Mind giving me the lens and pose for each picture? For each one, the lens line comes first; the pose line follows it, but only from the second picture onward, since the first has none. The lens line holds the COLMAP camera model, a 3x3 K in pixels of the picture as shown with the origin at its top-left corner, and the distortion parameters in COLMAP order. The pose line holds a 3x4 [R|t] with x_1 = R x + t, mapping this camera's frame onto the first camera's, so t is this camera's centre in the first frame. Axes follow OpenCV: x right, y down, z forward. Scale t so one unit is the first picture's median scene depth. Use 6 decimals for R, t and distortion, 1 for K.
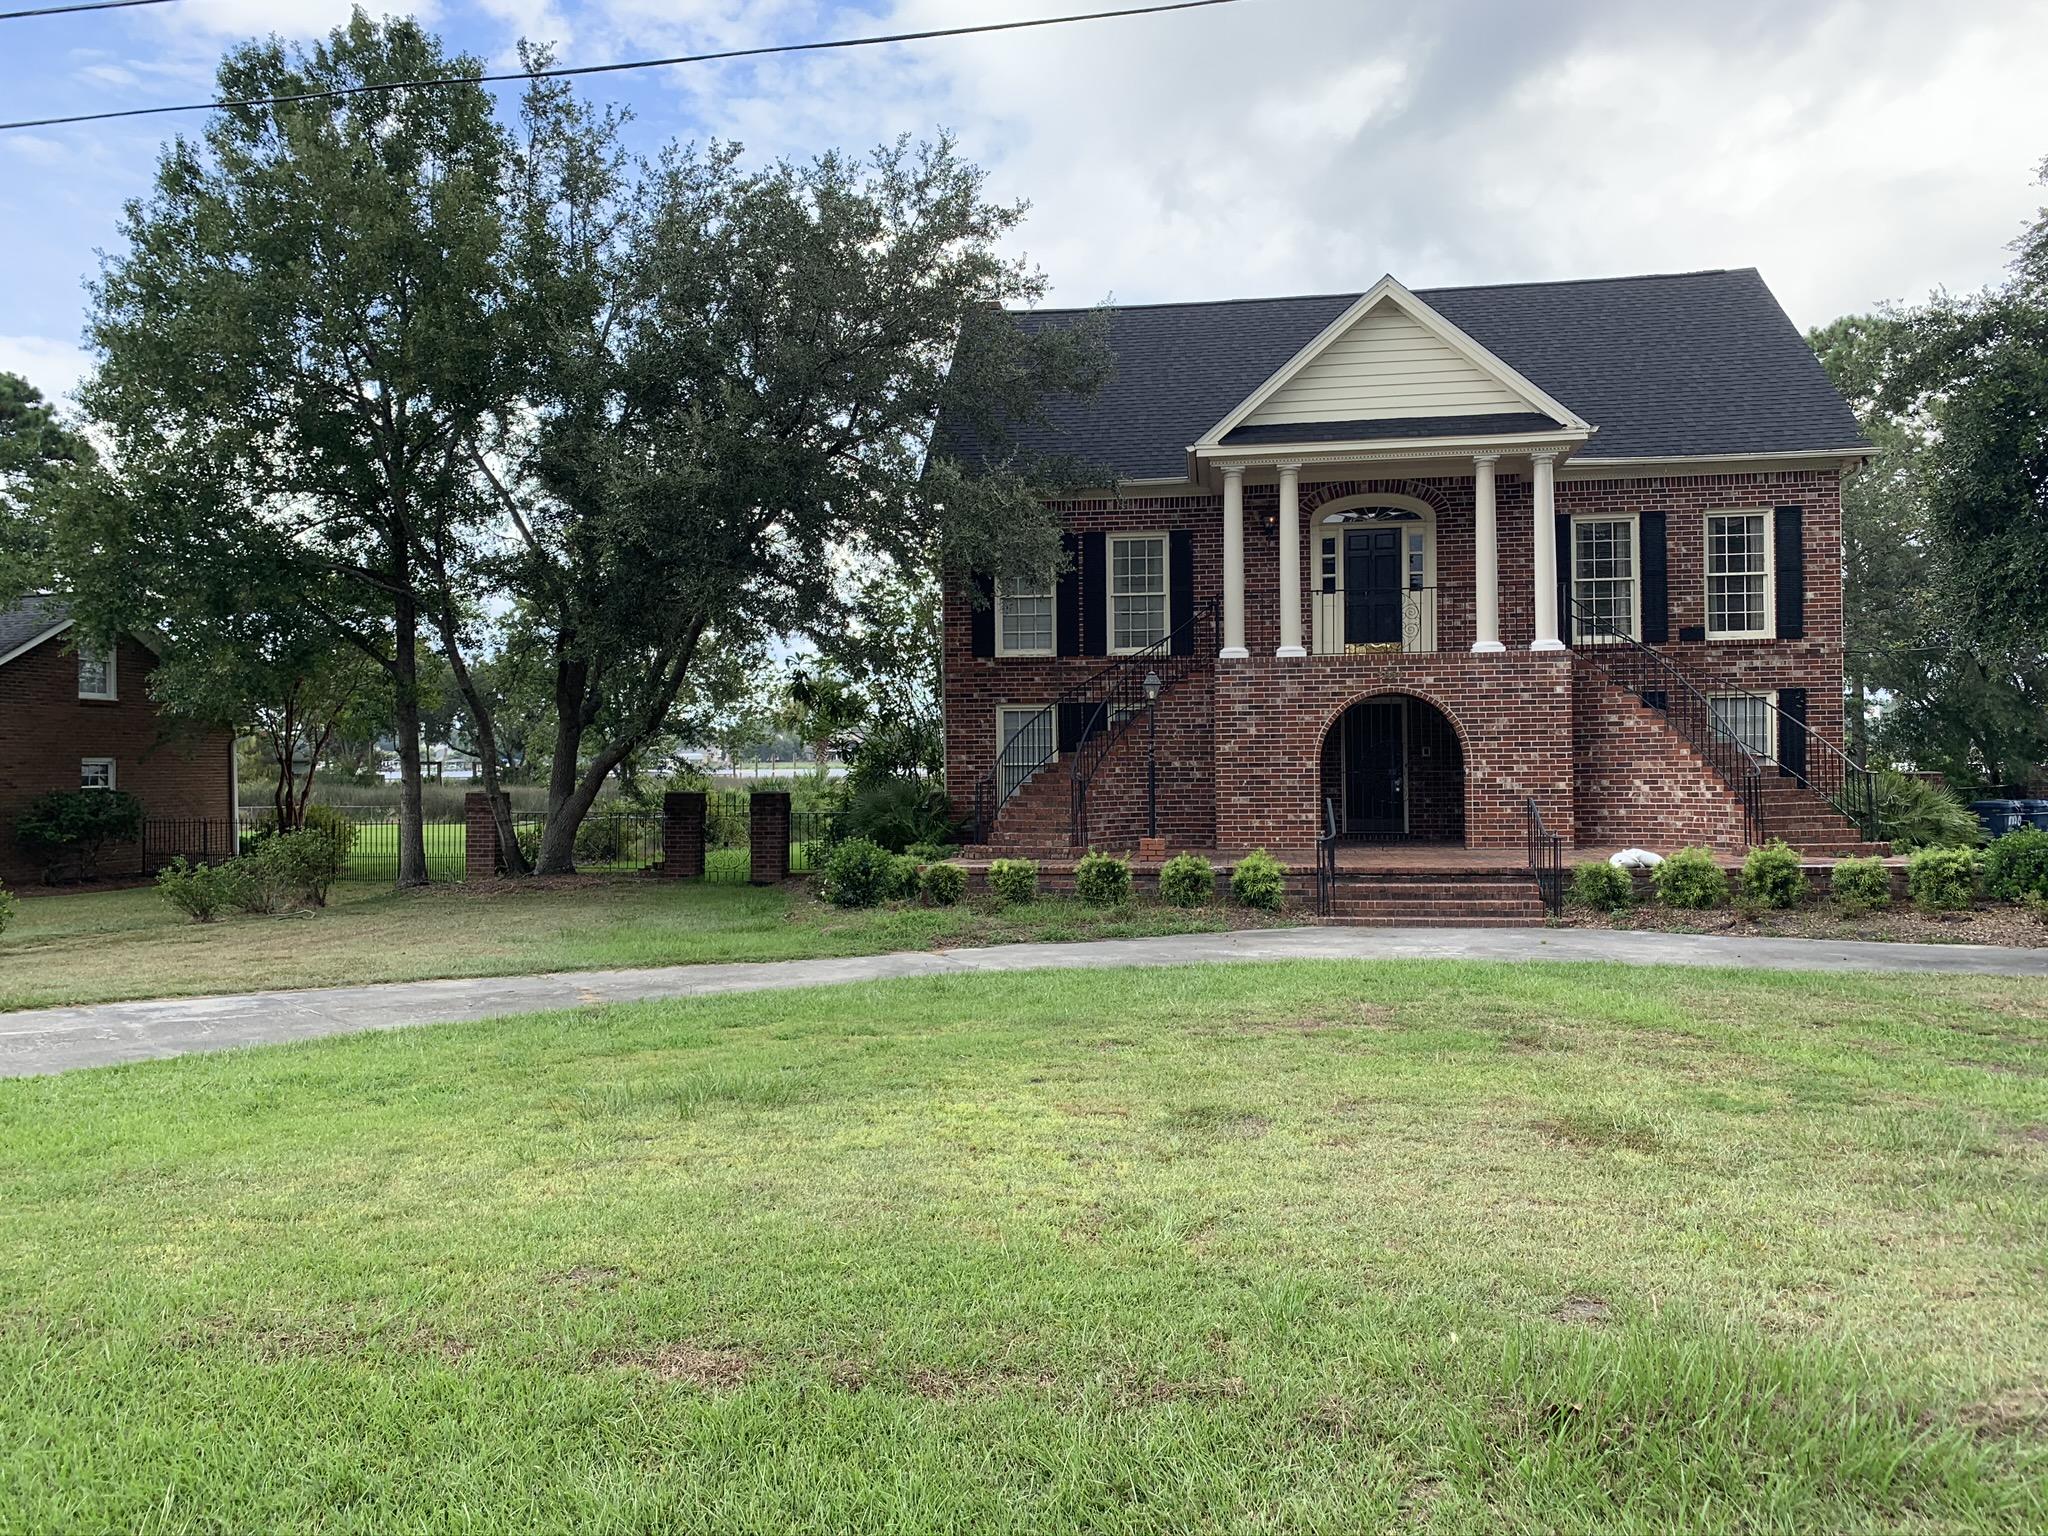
lens RADIAL K [[1547.3, 0, 966.0], [0, 1547.3, 760.1], [0, 0, 1]] dist [0.023885, -0.069864]
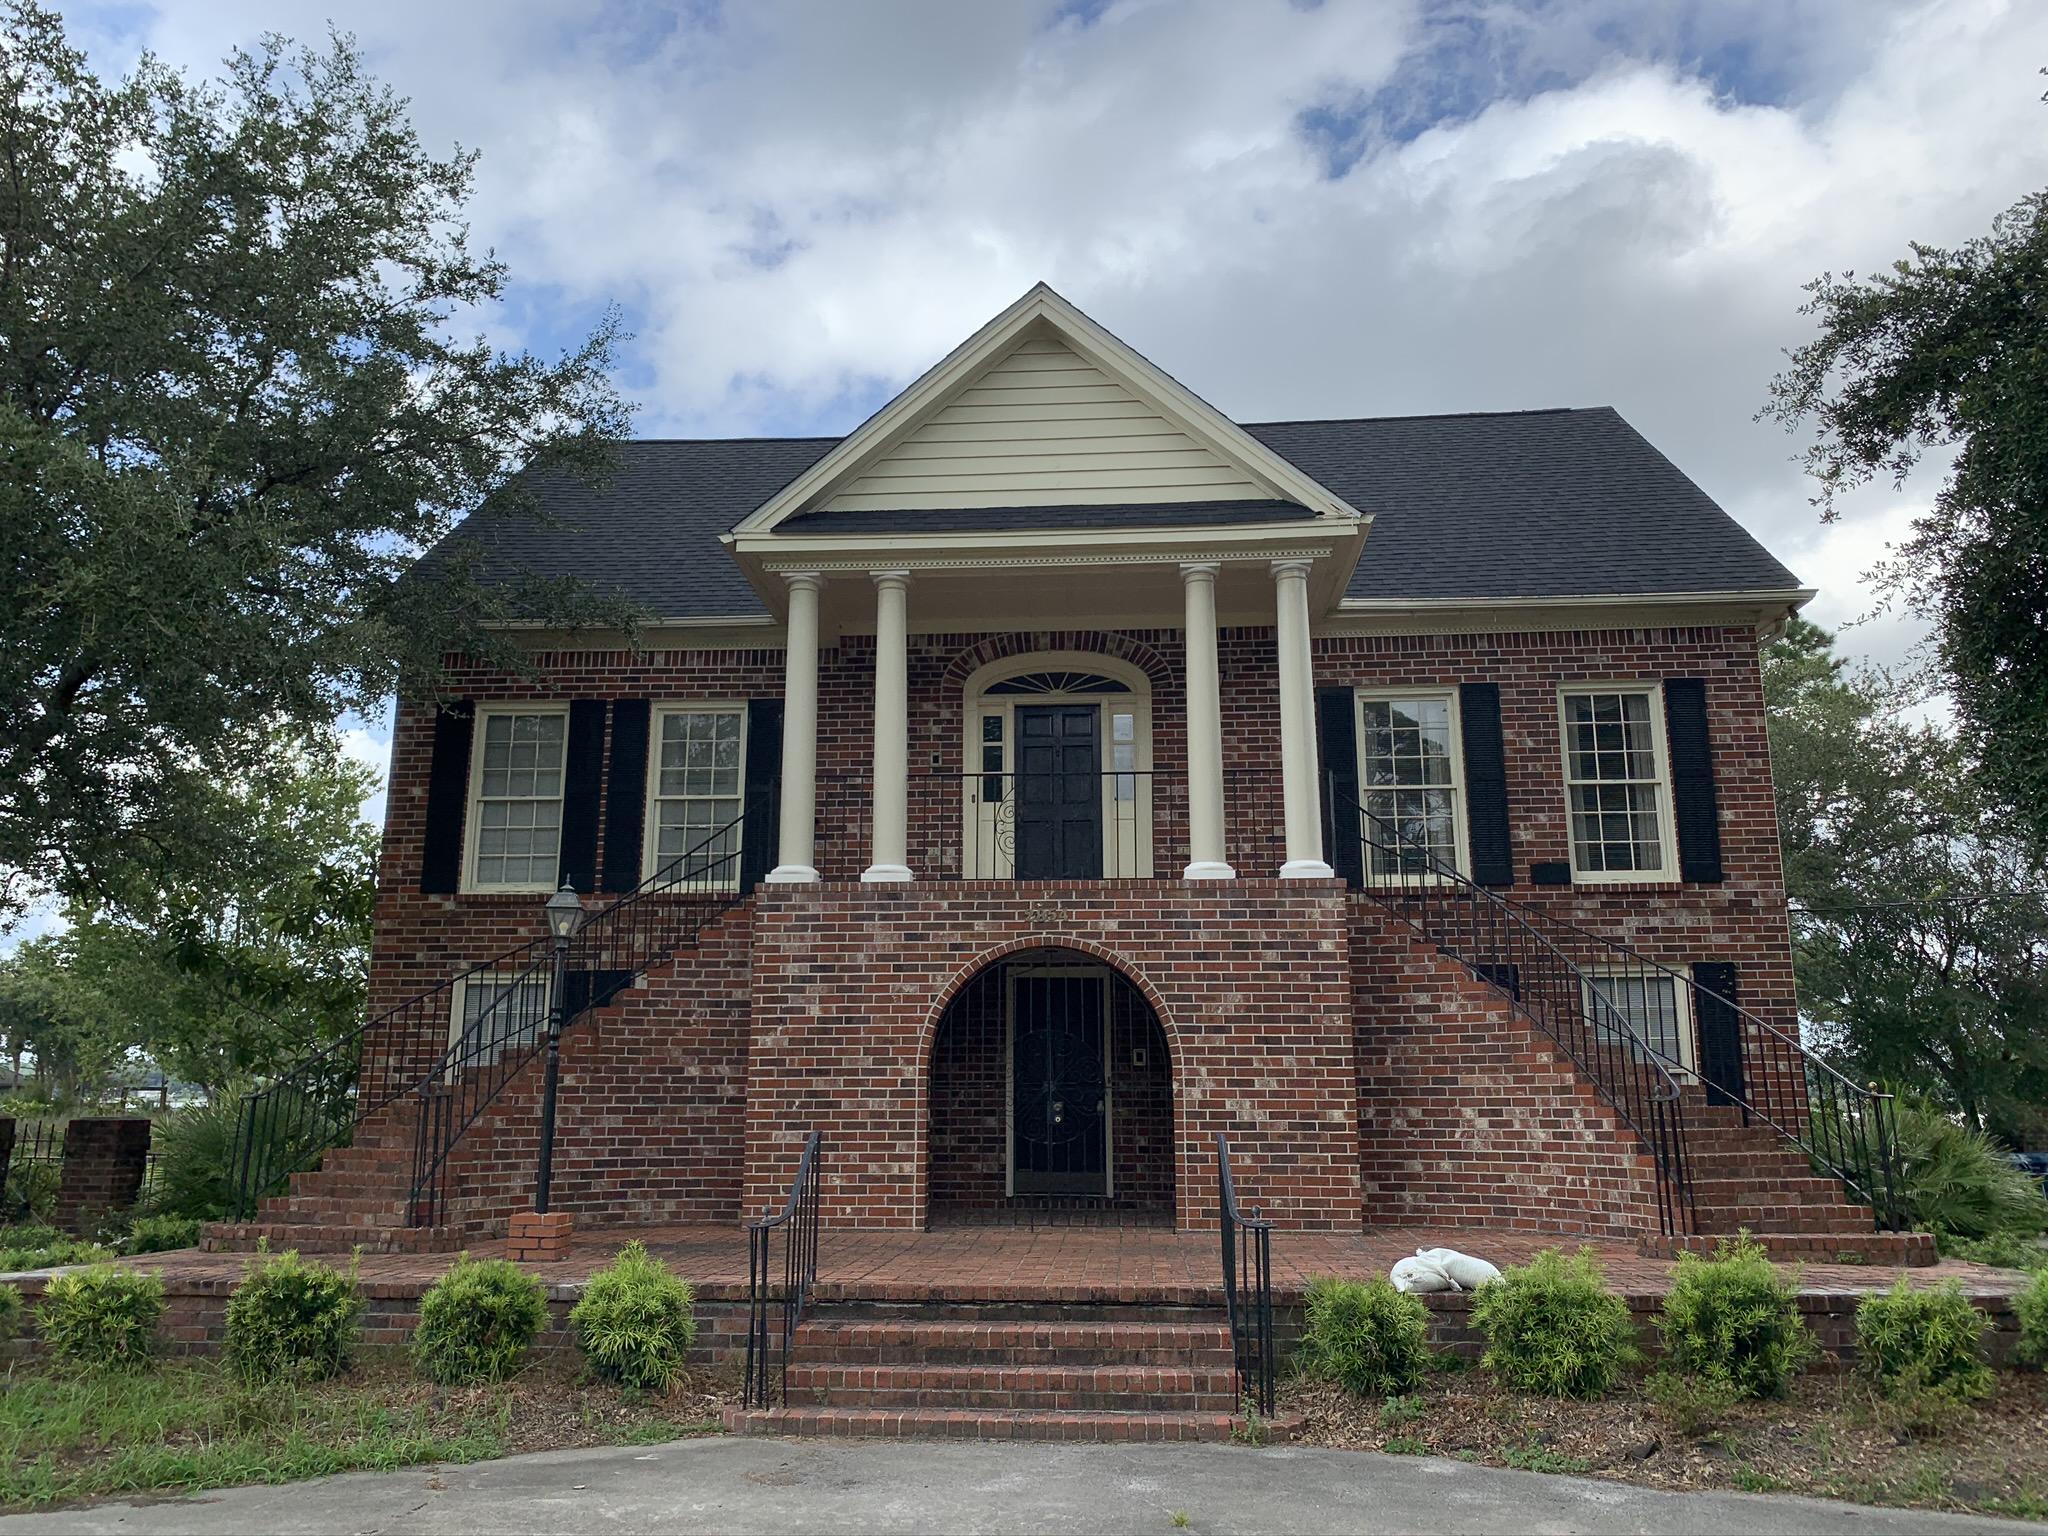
lens RADIAL K [[1556.0, 0, 1006.2], [0, 1556.0, 751.1], [0, 0, 1]] dist [0.059460, -0.075522]
pose [[0.996116, 0.031035, 0.082401, 0.209682], [-0.012367, 0.975861, -0.218040, 0.012308], [-0.087179, 0.216174, 0.972455, 0.420757]]
